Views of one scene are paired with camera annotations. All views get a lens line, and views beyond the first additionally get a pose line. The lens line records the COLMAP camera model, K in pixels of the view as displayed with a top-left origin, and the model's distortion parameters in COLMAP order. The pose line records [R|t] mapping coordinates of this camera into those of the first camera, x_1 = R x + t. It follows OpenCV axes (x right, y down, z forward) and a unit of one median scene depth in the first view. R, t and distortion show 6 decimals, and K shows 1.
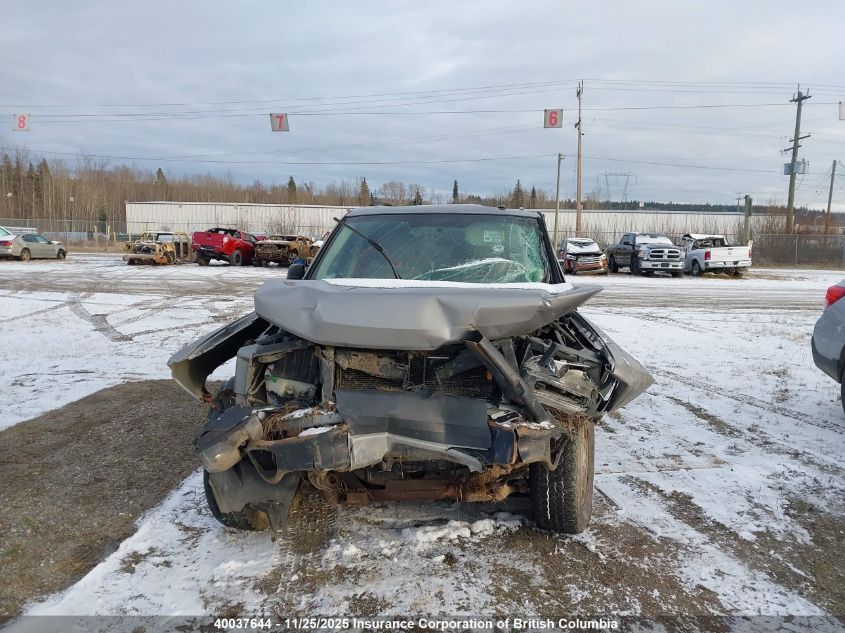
lens RADIAL K [[648.2, 0, 422.5], [0, 648.2, 316.5], [0, 0, 1]] dist [0.047494, -0.070838]
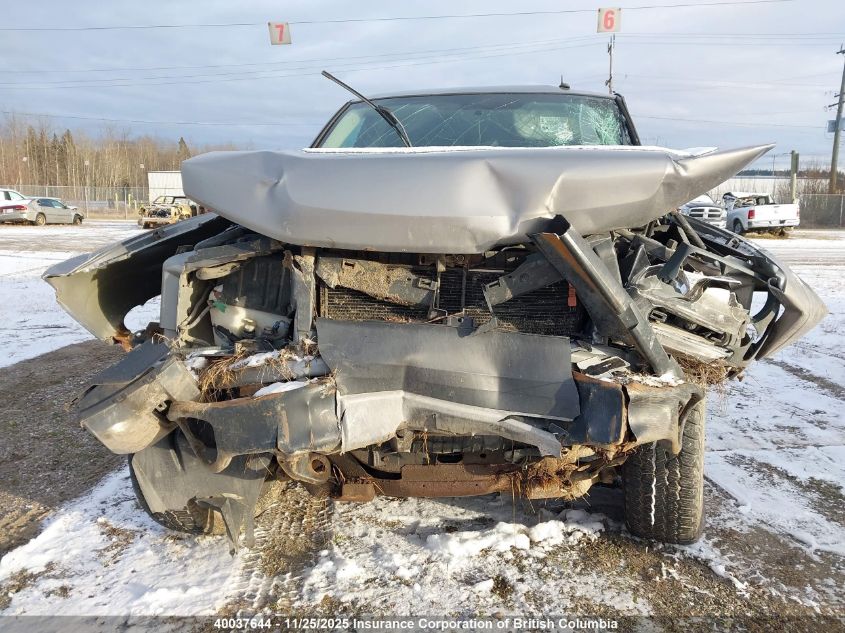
lens RADIAL K [[651.2, 0, 425.2], [0, 651.2, 331.5], [0, 0, 1]] dist [0.021953, -0.000770]
pose [[0.999521, 0.000277, -0.030946, -0.013550], [0.001897, 0.997531, 0.070200, 0.073296], [0.030889, -0.070225, 0.997053, 0.362488]]
